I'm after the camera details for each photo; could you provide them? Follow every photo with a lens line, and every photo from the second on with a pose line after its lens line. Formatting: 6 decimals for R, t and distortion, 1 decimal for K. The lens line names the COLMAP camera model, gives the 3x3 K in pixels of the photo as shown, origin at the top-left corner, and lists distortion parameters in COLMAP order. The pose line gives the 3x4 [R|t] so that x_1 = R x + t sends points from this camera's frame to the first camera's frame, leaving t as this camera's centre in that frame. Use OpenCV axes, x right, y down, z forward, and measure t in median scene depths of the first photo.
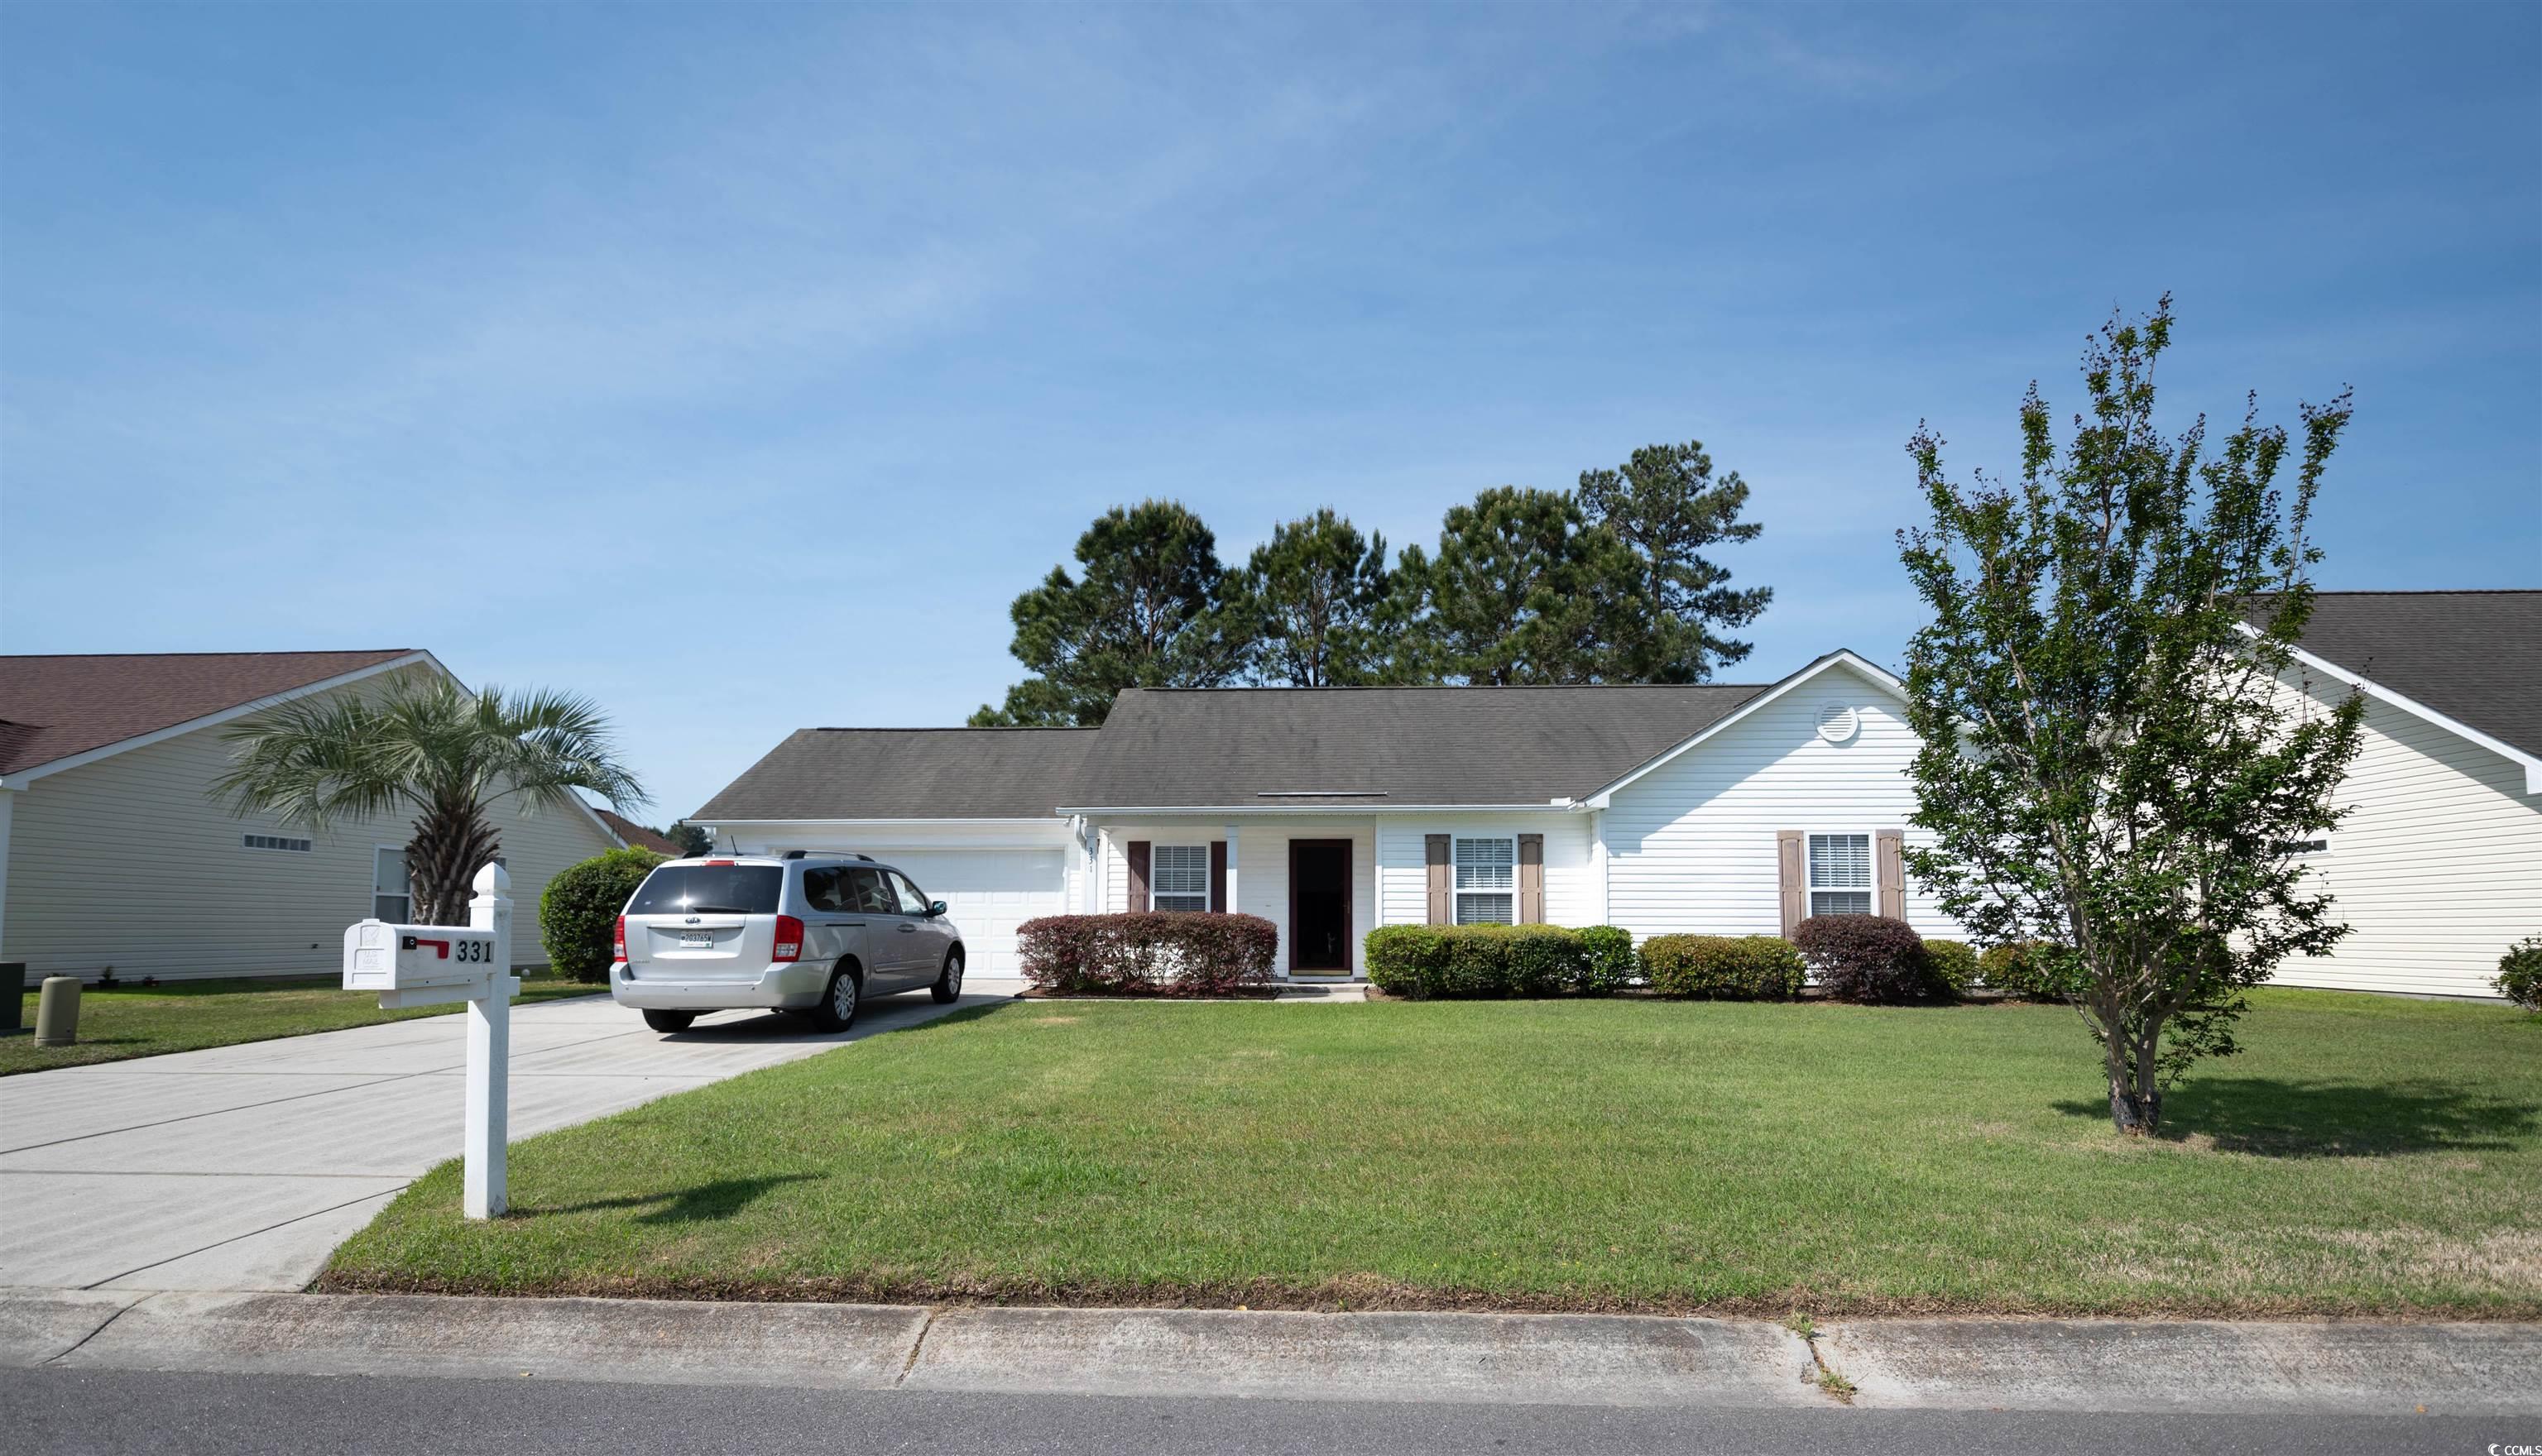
lens RADIAL K [[1116.2, 0, 1277.0], [0, 1116.2, 856.9], [0, 0, 1]] dist [0.000125, -0.000009]
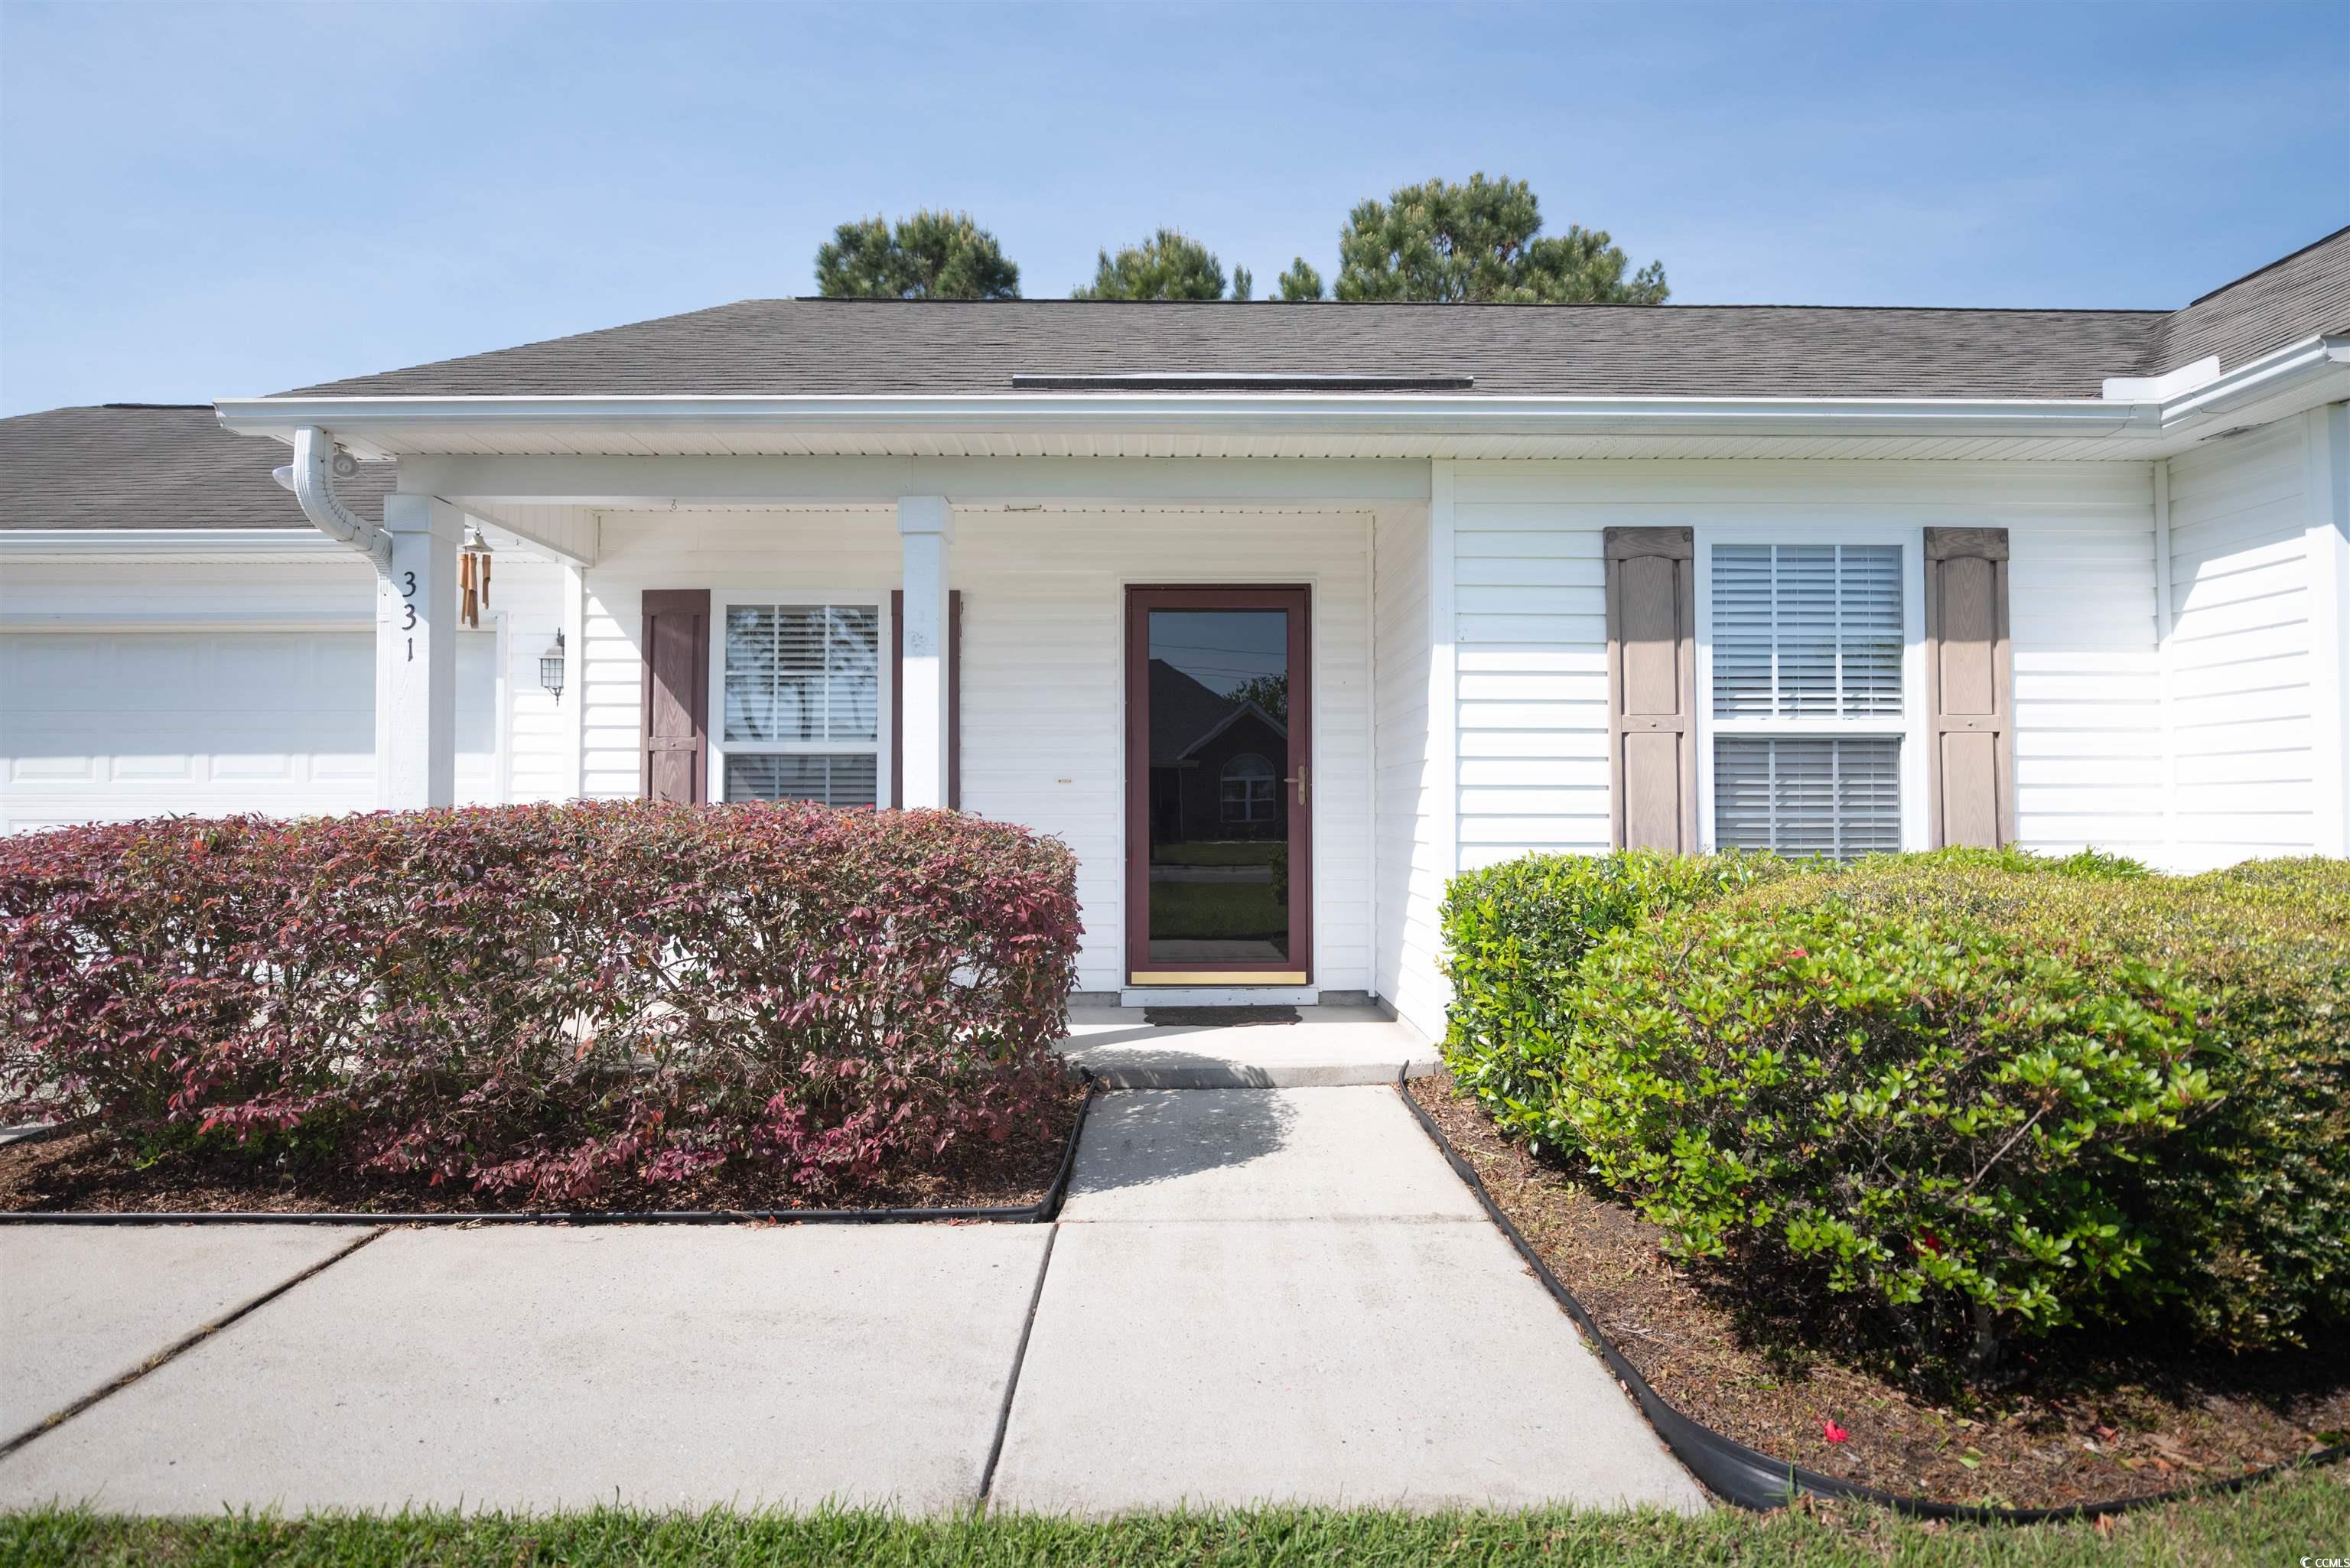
lens RADIAL K [[1019.9, 0, 1175.0], [0, 1019.9, 784.0], [0, 0, 1]] dist [-0.004986, -0.000686]
pose [[0.998042, -0.003387, 0.062457, 0.006606], [0.000639, 0.999033, 0.043969, 0.032060], [-0.062546, -0.043843, 0.997079, 0.713306]]
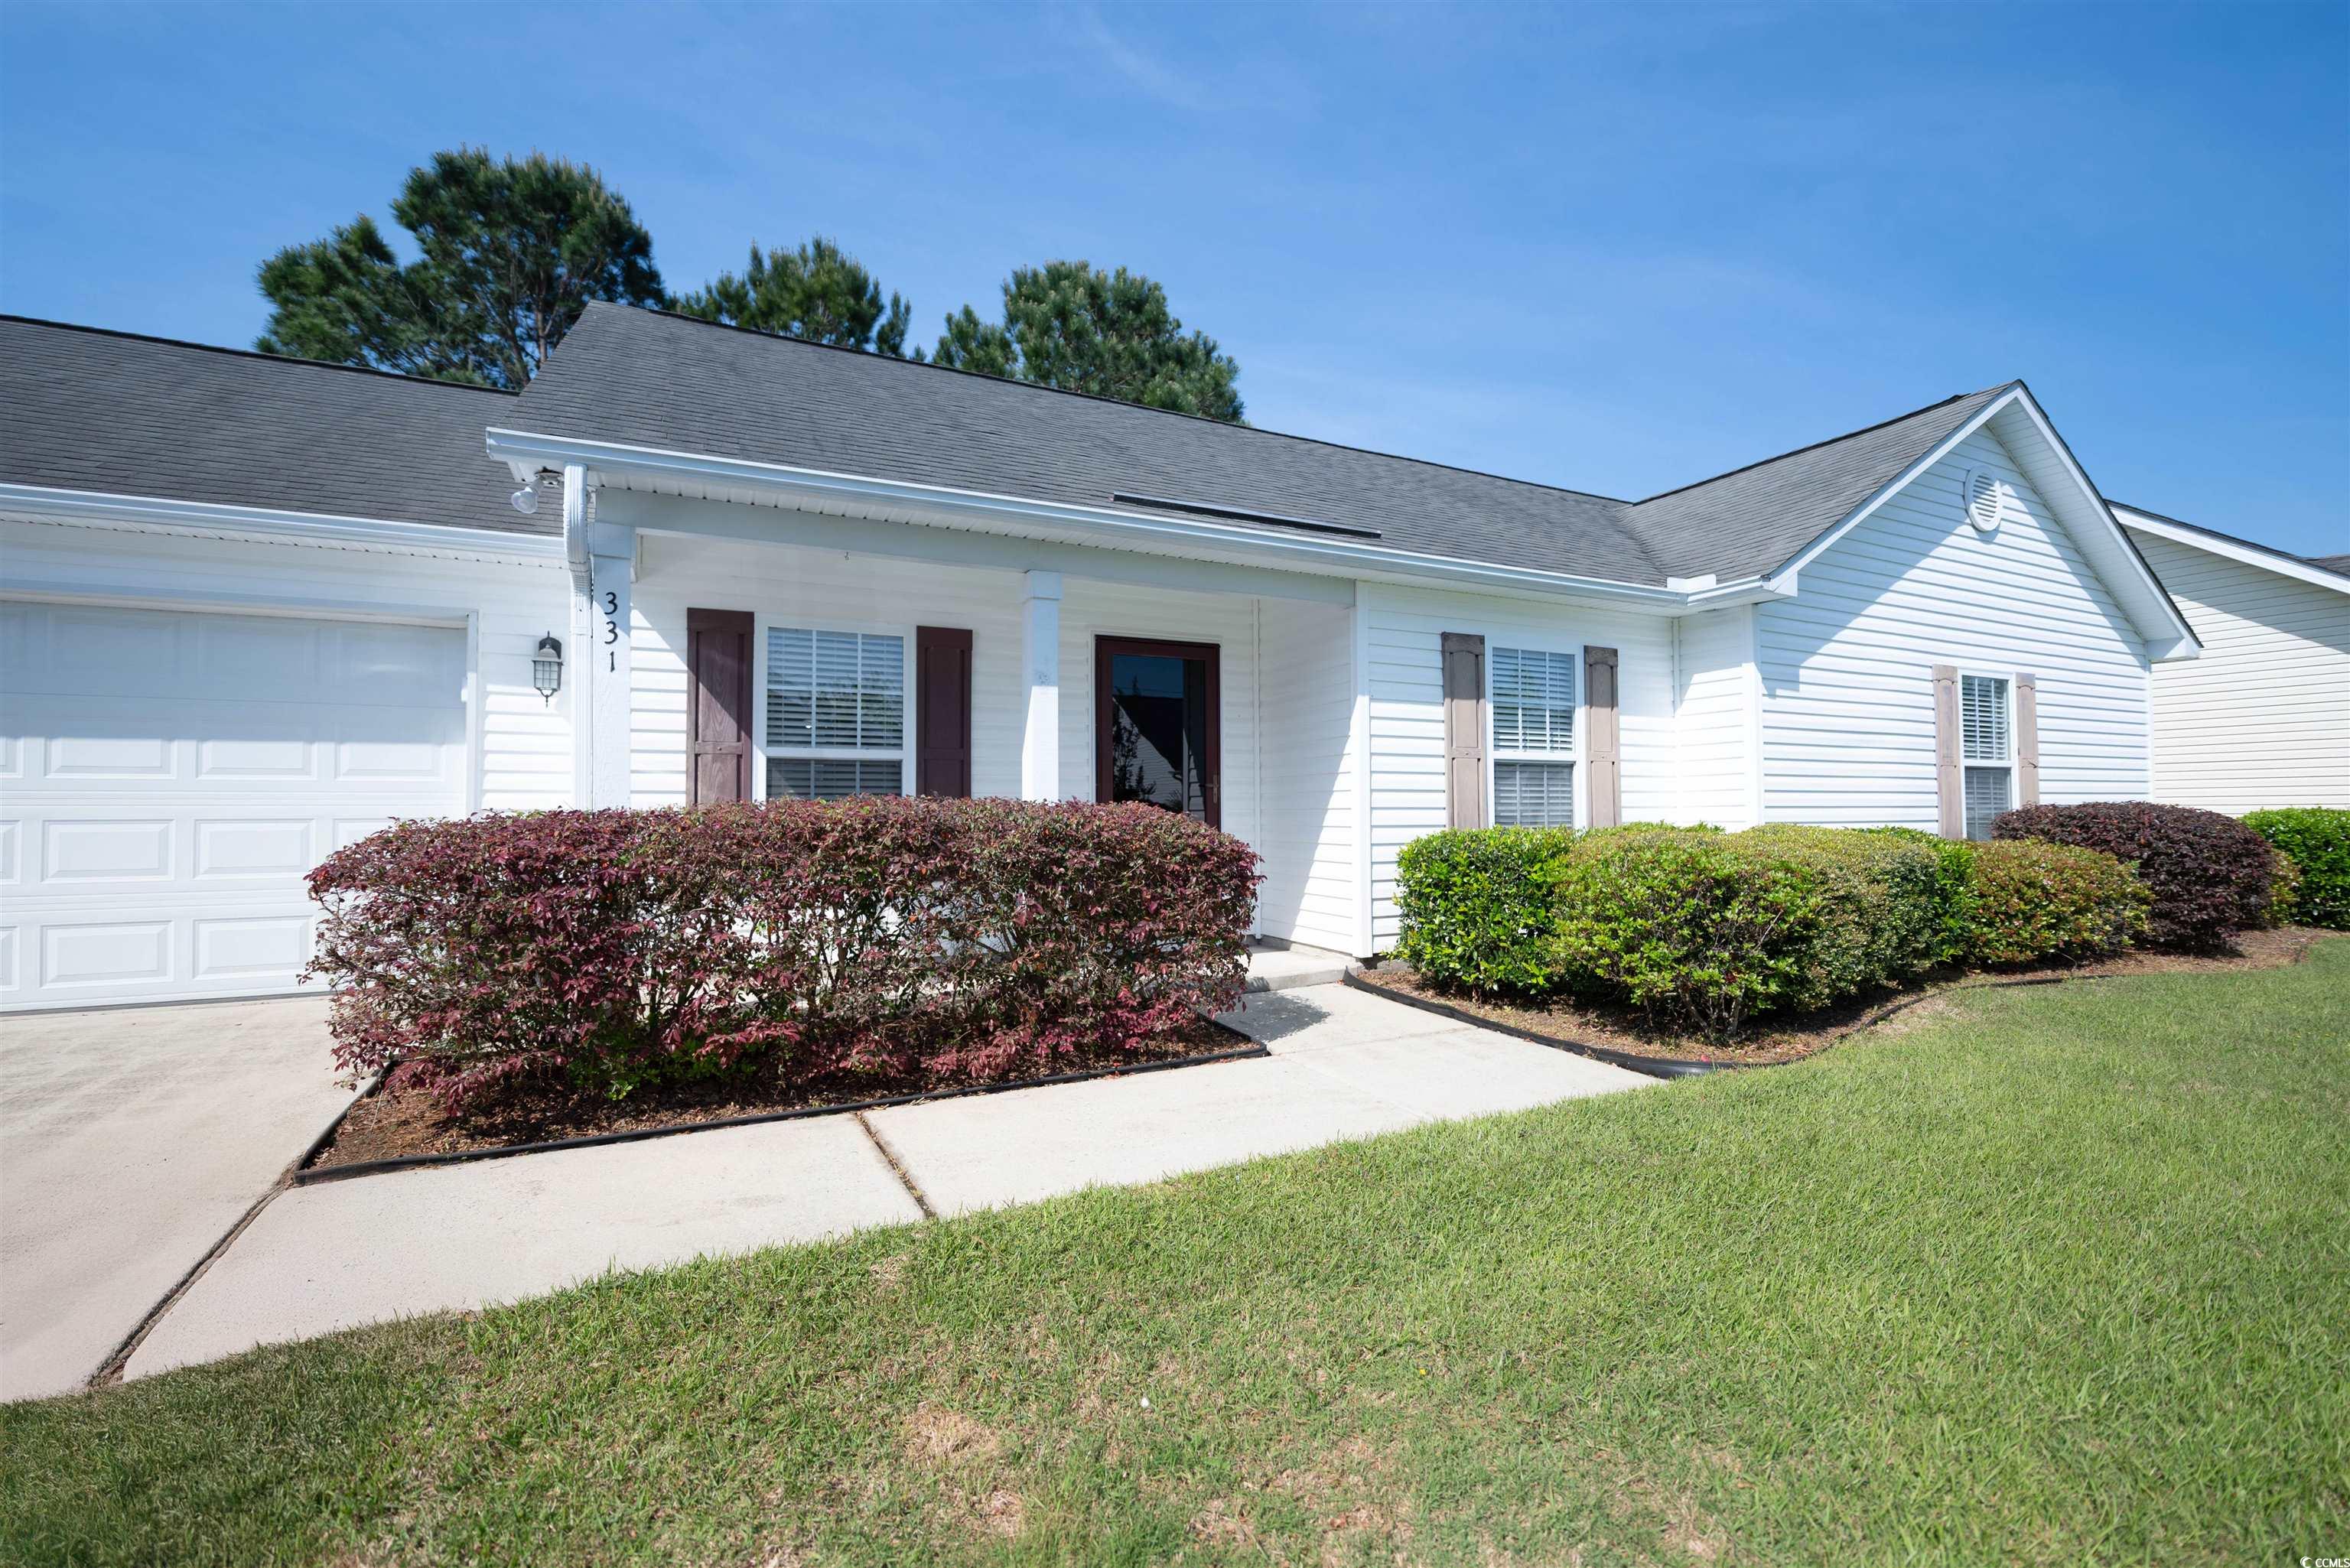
lens RADIAL K [[995.1, 0, 1175.0], [0, 995.1, 784.0], [0, 0, 1]] dist [-0.002969, -0.003435]
pose [[0.871356, 0.005558, 0.490621, -0.160782], [-0.024840, 0.999153, 0.032797, 0.030741], [-0.490023, -0.040765, 0.870756, 0.661314]]
